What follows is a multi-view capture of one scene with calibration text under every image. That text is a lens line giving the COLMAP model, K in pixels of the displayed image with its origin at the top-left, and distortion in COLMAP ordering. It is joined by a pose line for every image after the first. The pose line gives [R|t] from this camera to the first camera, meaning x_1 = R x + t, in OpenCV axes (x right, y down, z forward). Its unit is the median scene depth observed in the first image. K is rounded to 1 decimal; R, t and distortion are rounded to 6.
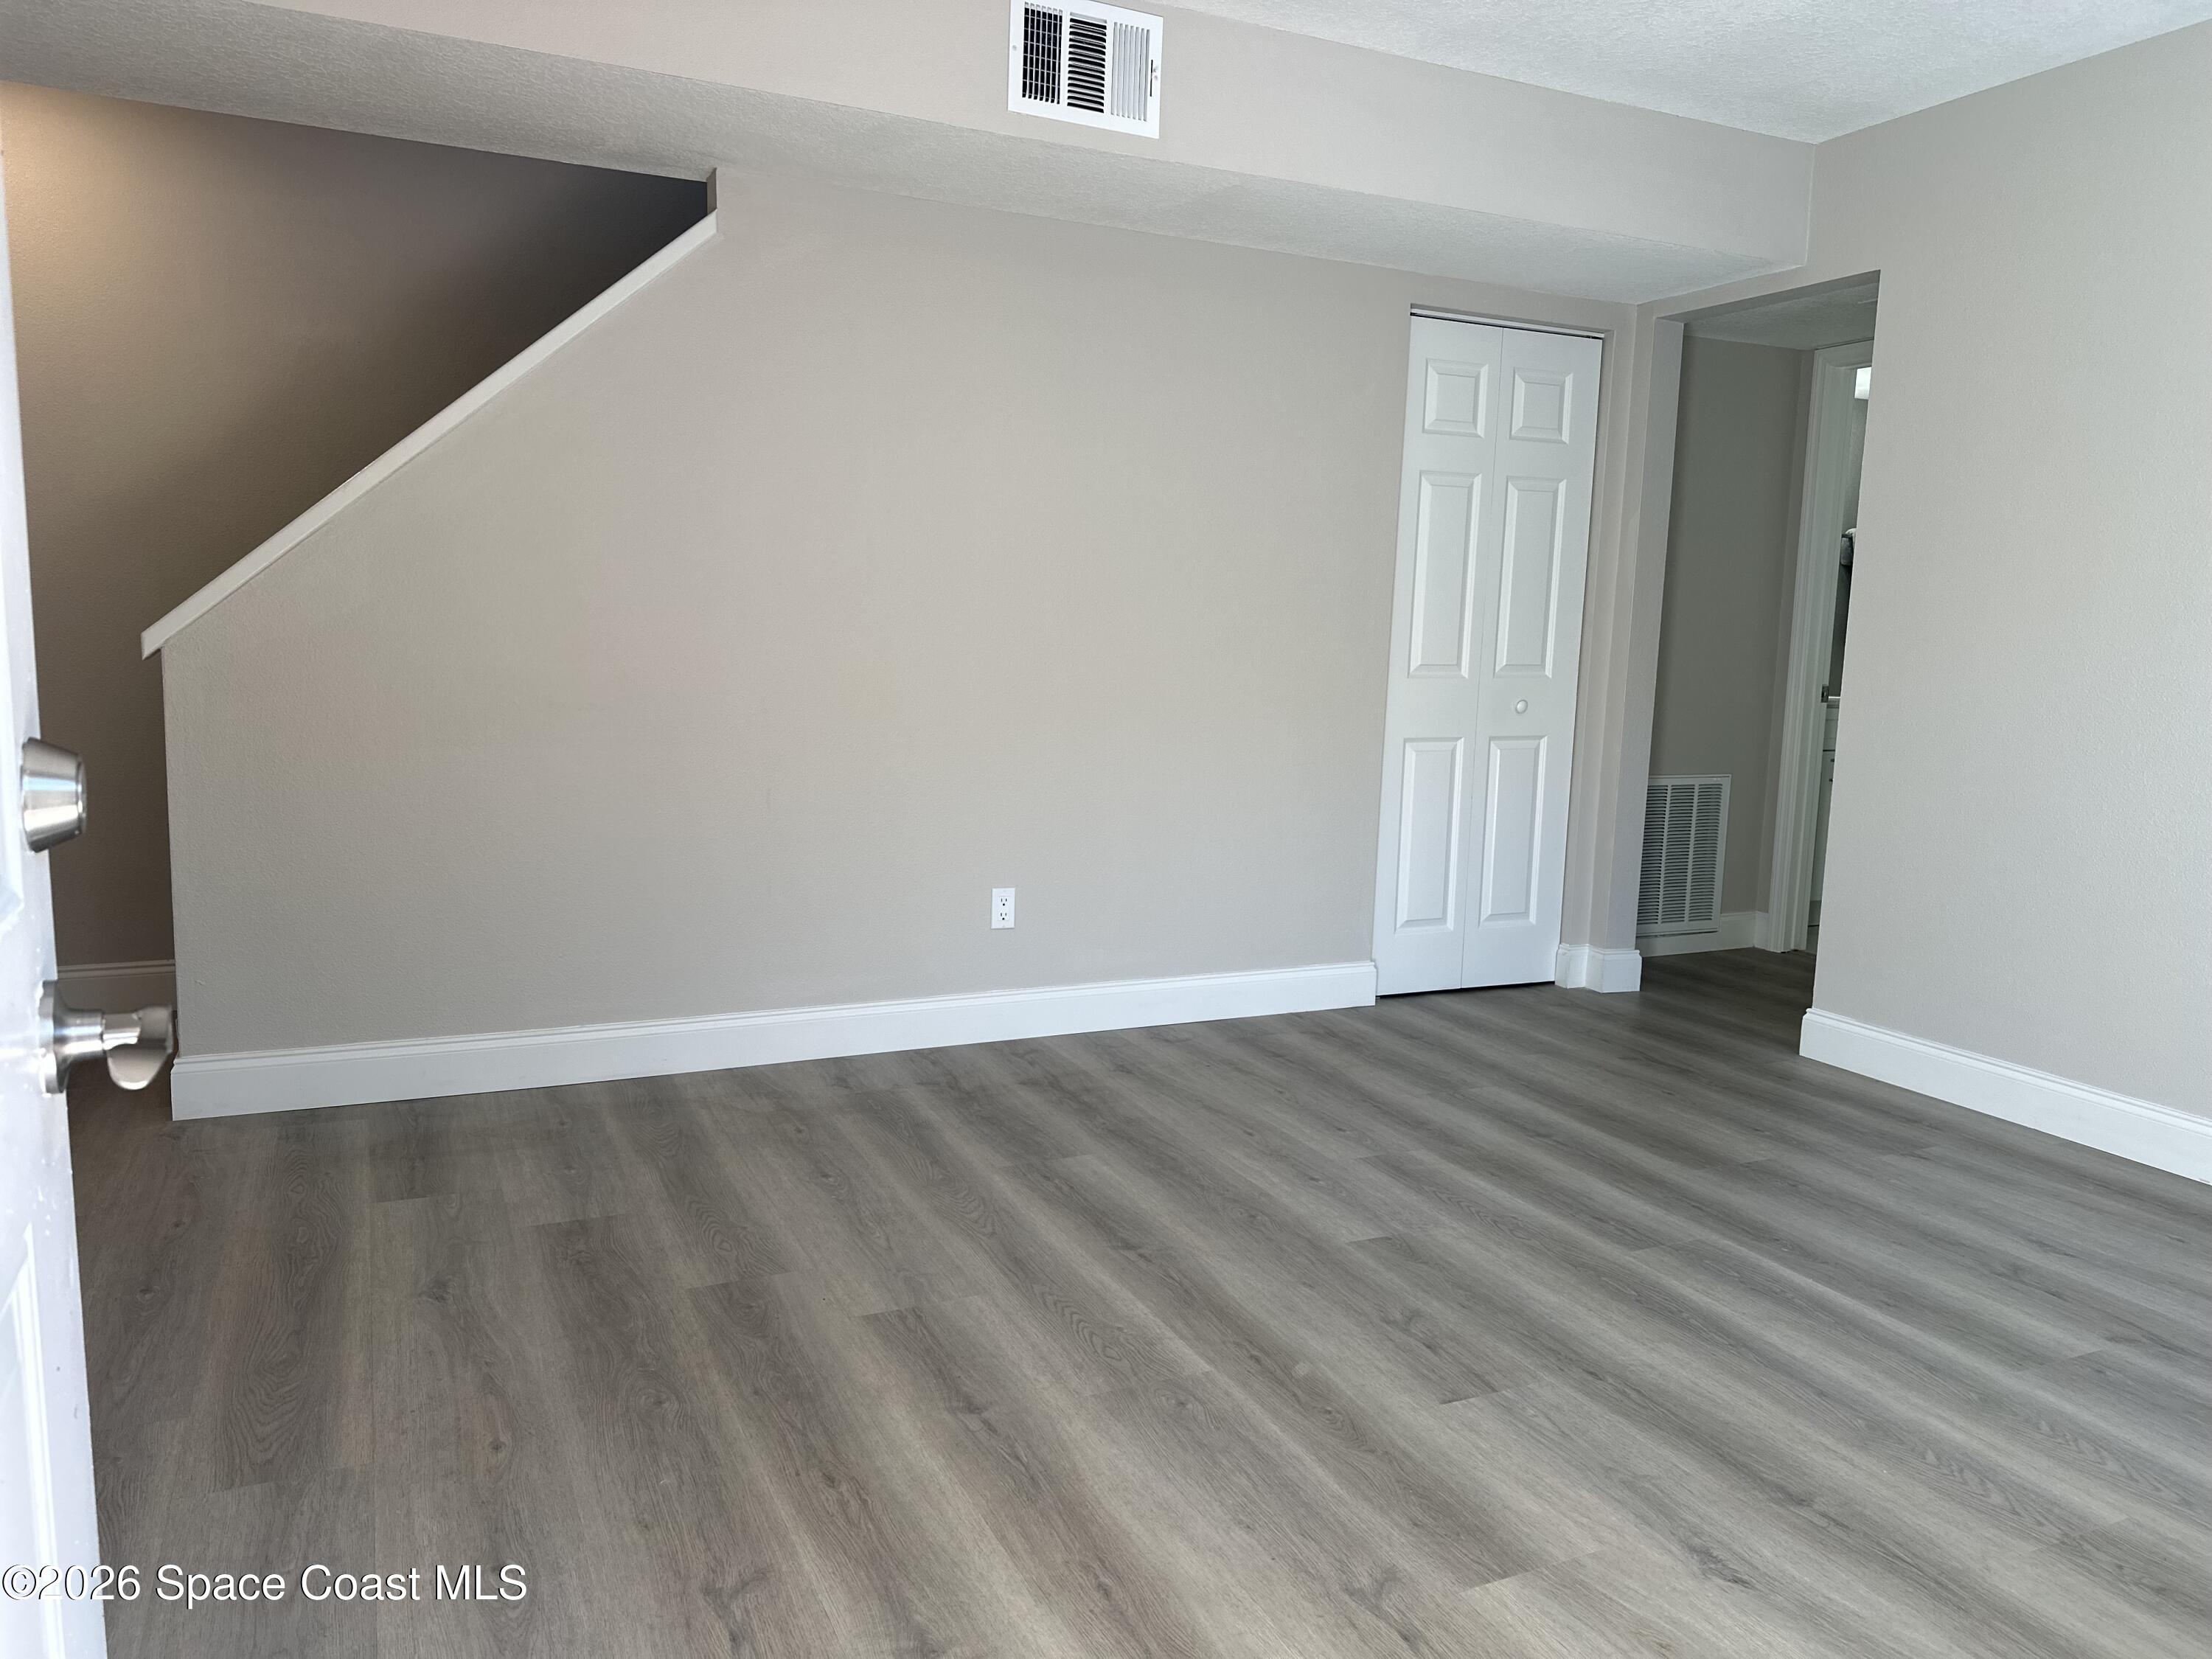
lens RADIAL K [[1567.6, 0, 1106.0], [0, 1567.6, 829.5], [0, 0, 1]] dist [0.117245, -0.169055]
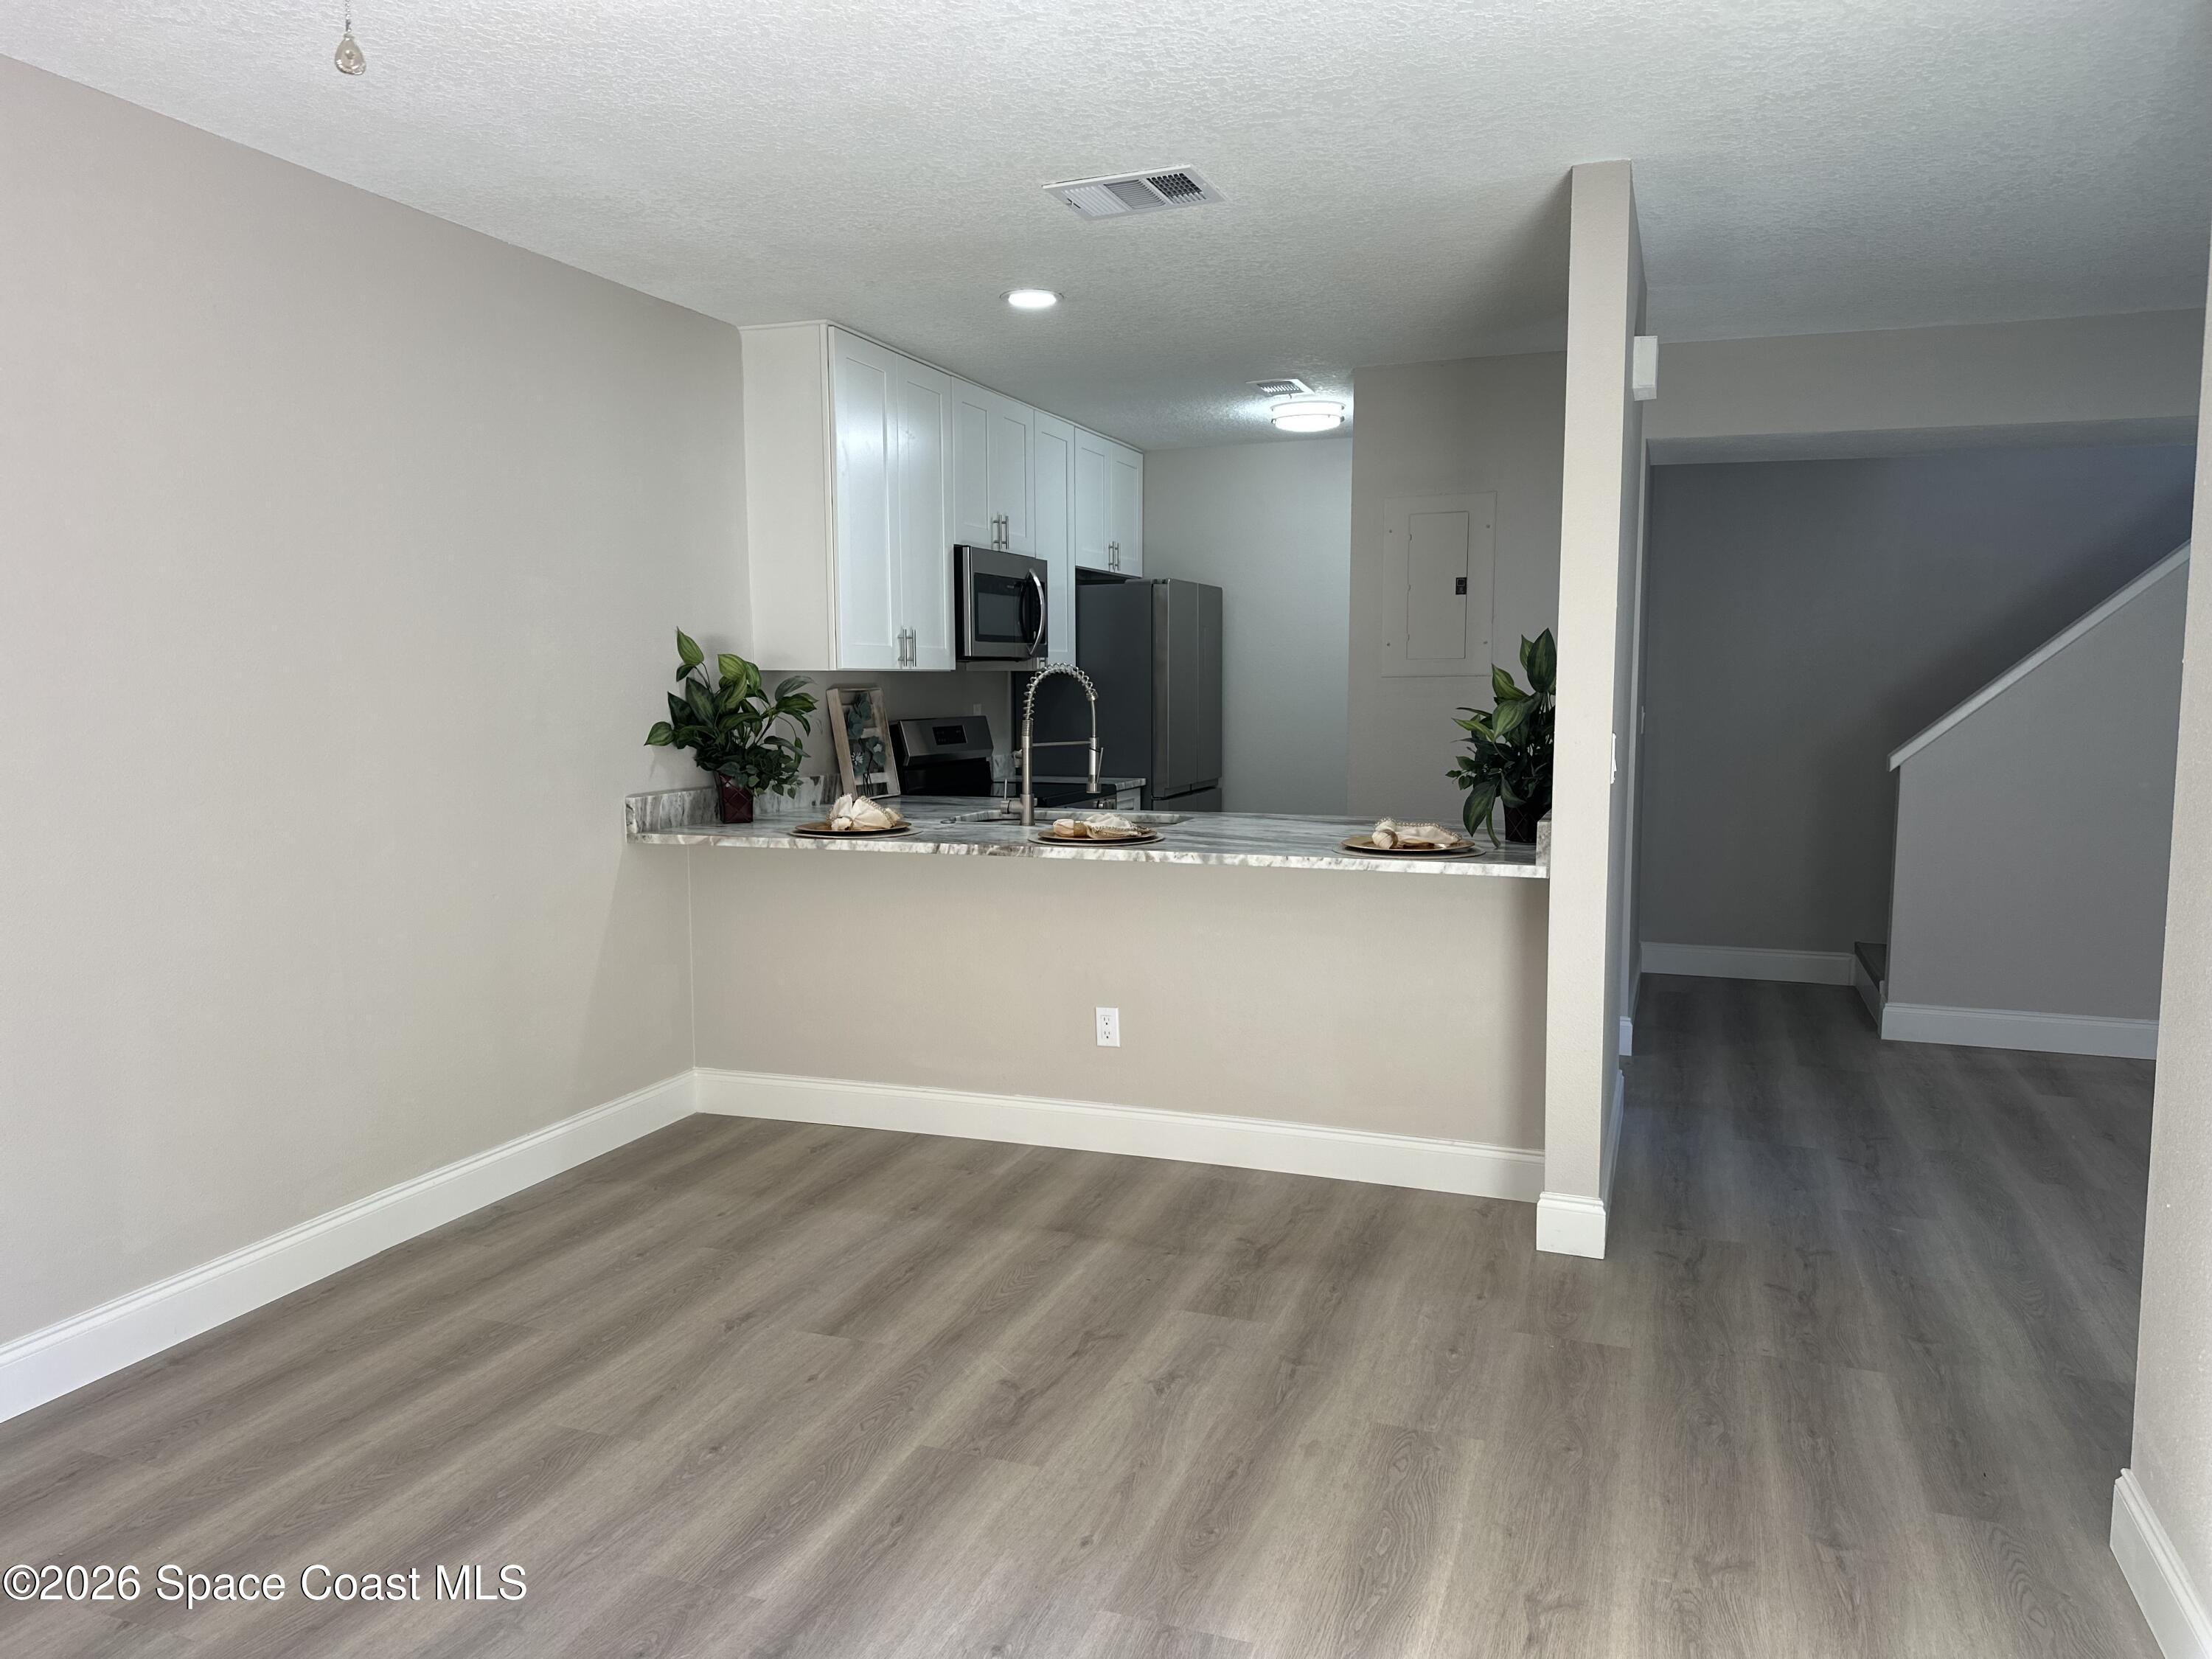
lens RADIAL K [[1548.6, 0, 1112.9], [0, 1548.6, 832.5], [0, 0, 1]] dist [0.101876, -0.165781]
pose [[0.705405, 0.043697, -0.707456, 0.017994], [-0.074522, 0.997138, -0.012716, 0.052248], [0.704876, 0.061692, 0.706643, -0.942365]]
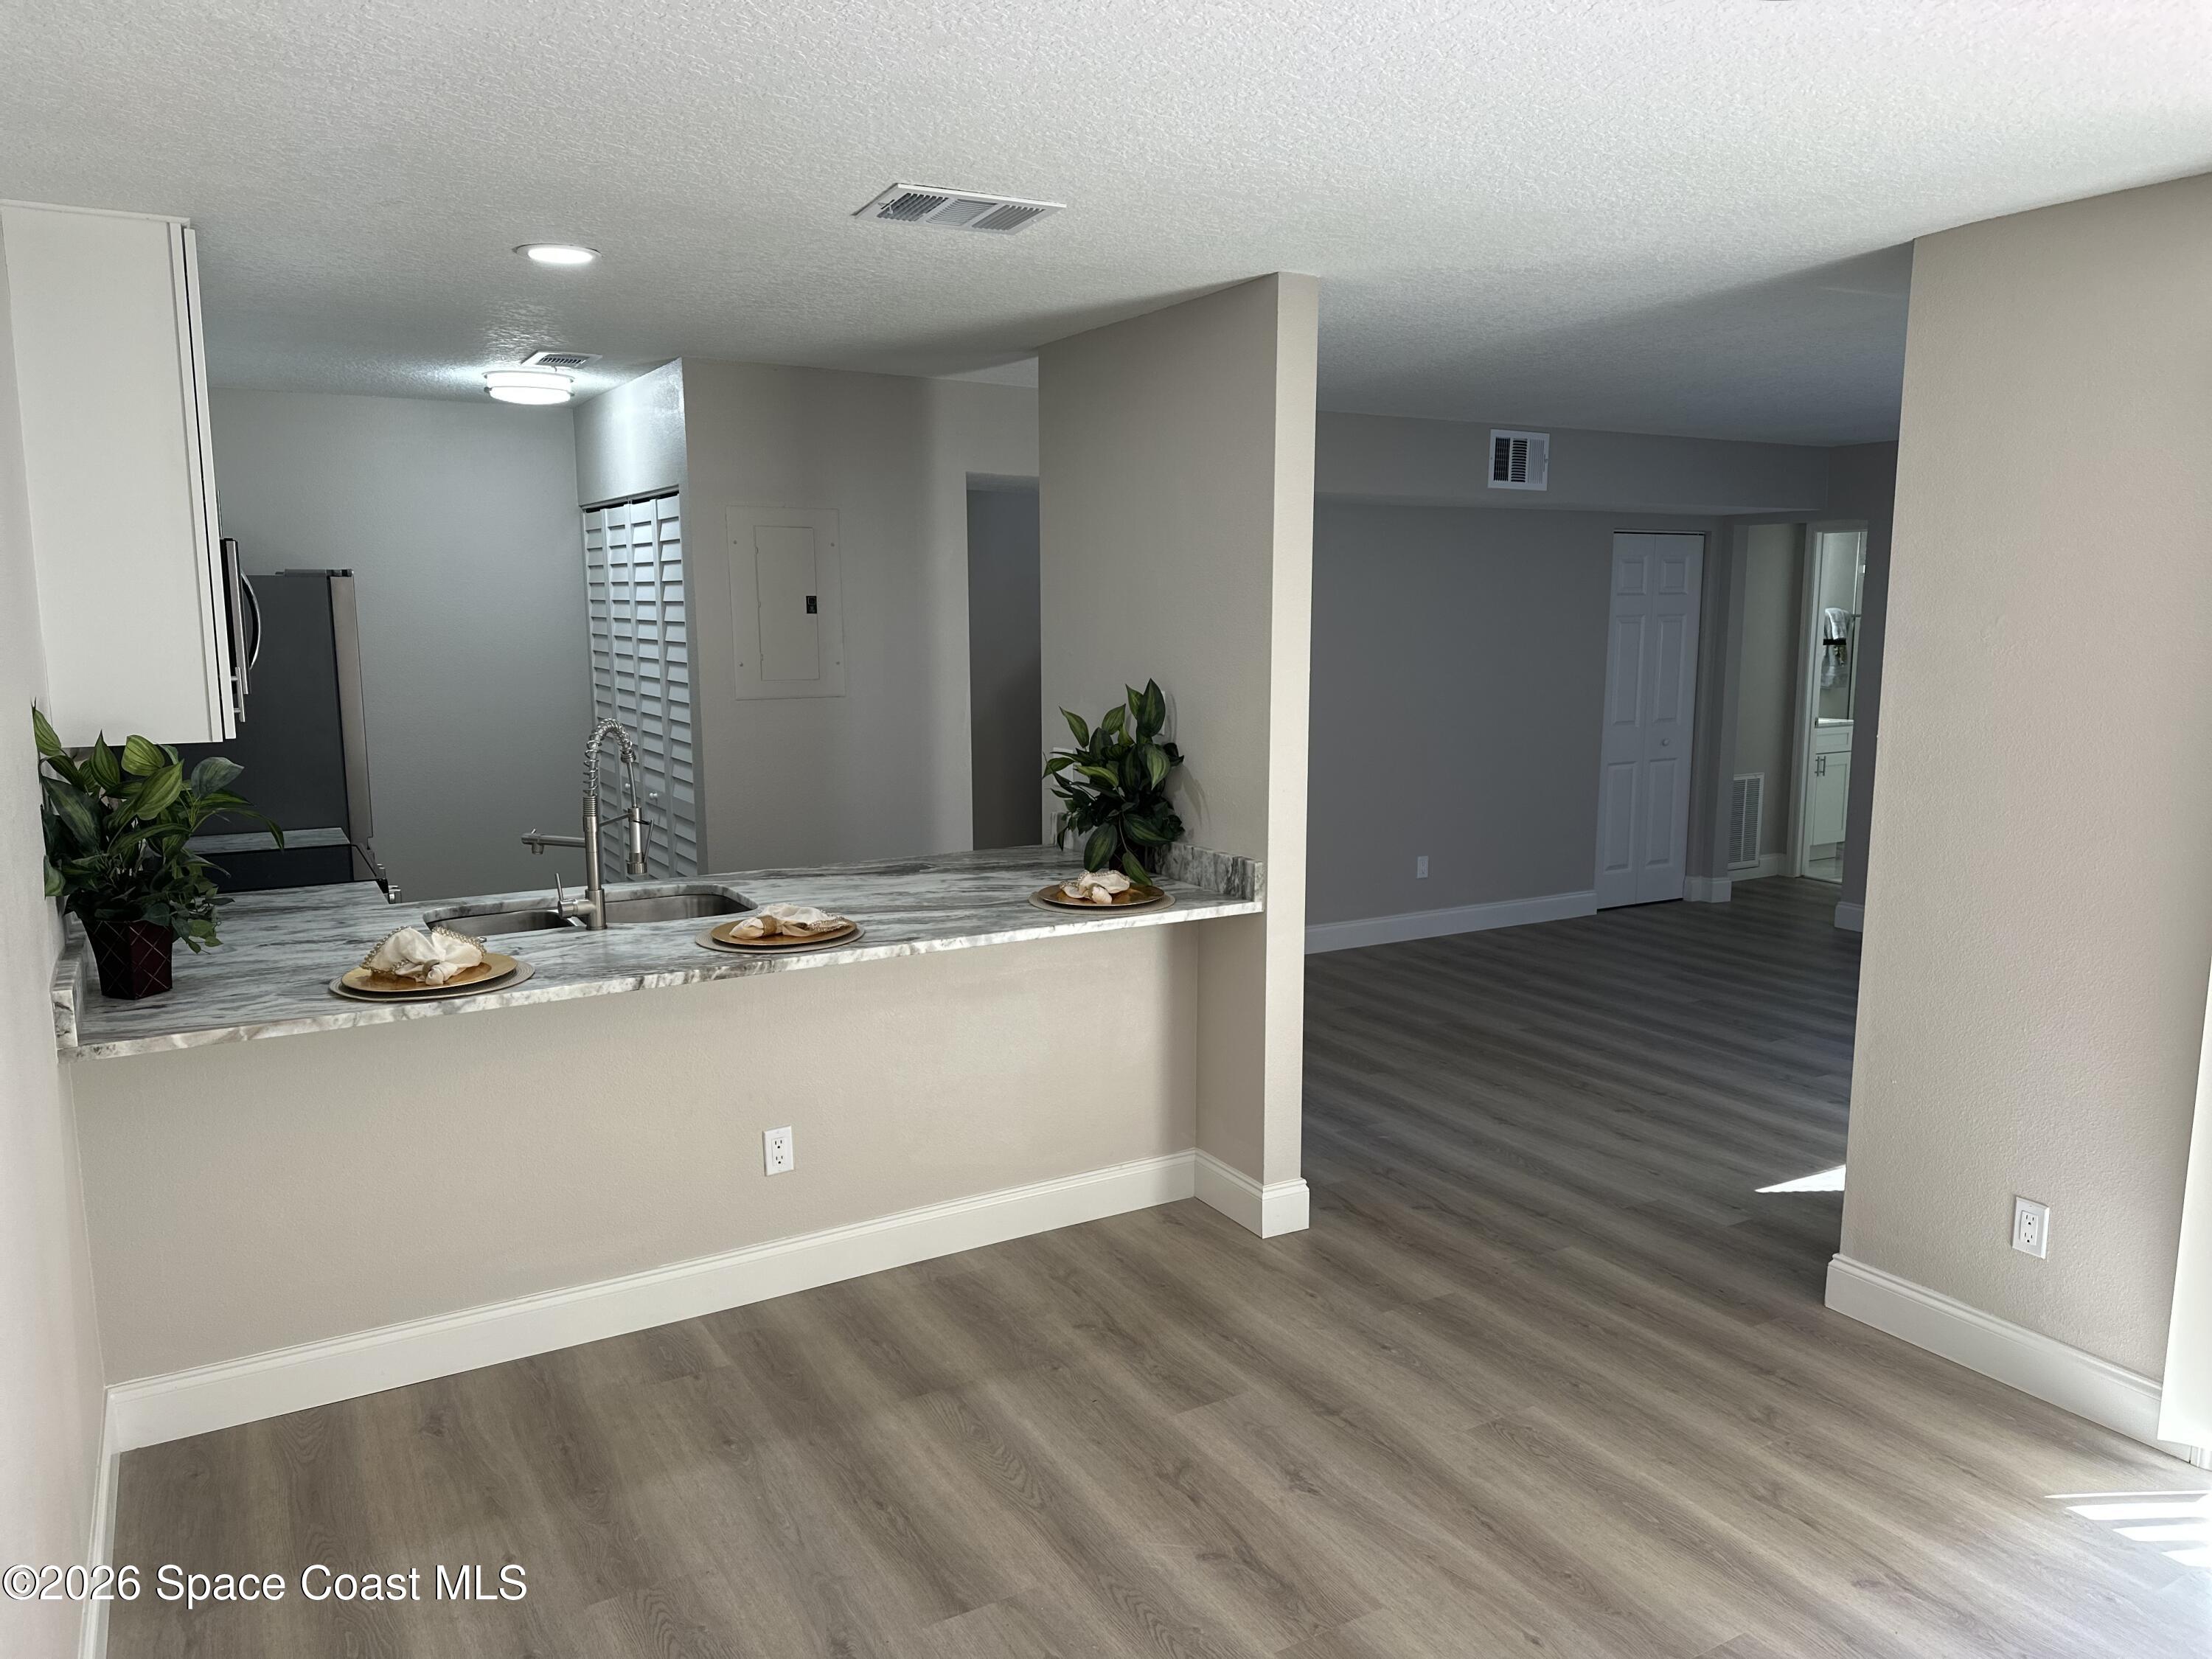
lens RADIAL K [[1548.6, 0, 1112.9], [0, 1548.6, 832.5], [0, 0, 1]] dist [0.101876, -0.165781]
pose [[0.995510, -0.041991, 0.084829, -0.860020], [0.040868, 0.999053, 0.014940, -0.049021], [-0.085376, -0.011406, 0.996283, -1.179373]]
